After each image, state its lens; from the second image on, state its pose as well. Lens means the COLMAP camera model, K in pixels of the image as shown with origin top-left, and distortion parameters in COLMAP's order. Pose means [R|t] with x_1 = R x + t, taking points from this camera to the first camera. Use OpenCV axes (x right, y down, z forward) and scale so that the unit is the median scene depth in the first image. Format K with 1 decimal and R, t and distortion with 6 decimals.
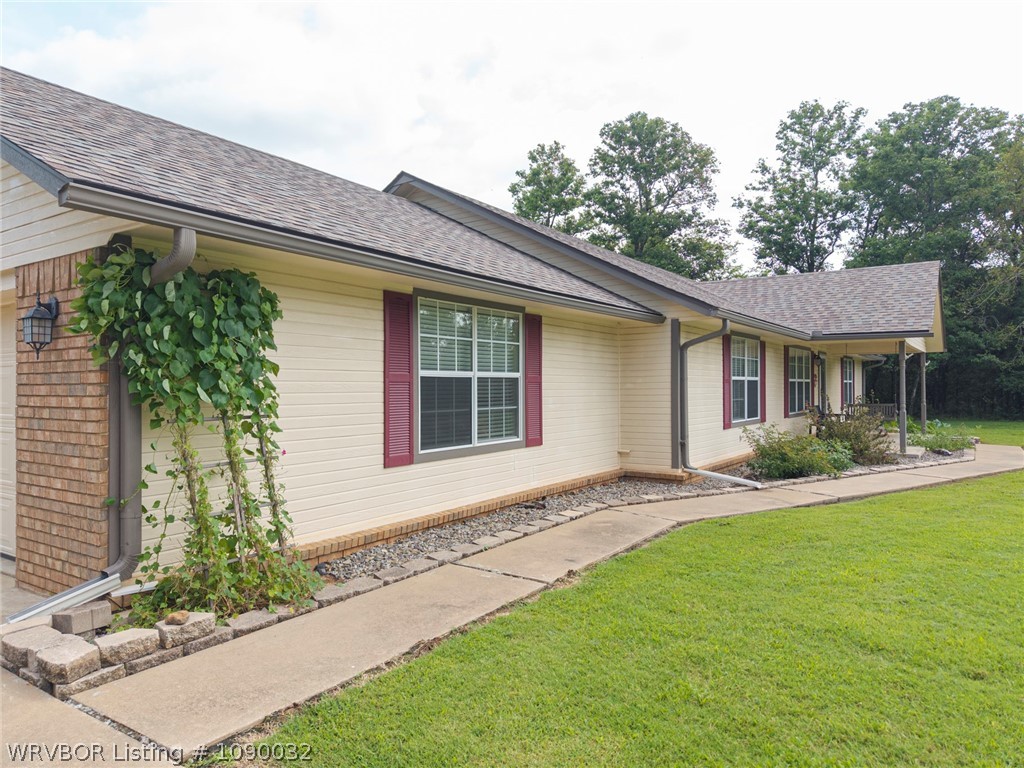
lens RADIAL K [[686.9, 0, 516.6], [0, 686.9, 383.0], [0, 0, 1]] dist [0.003611, -0.005162]
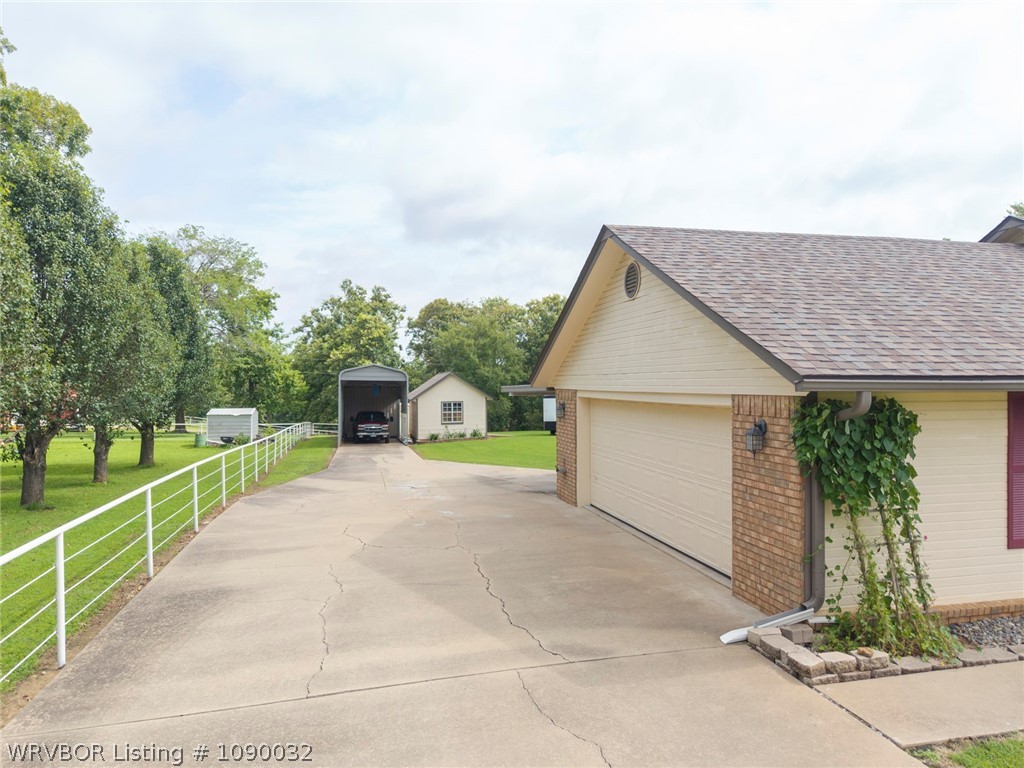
lens RADIAL K [[686.9, 0, 508.2], [0, 686.9, 383.6], [0, 0, 1]] dist [0.003611, -0.005162]
pose [[0.723576, 0.003247, -0.690237, -0.010559], [0.004302, 0.999948, 0.009214, -0.230443], [0.690231, -0.009637, 0.723524, -0.550269]]
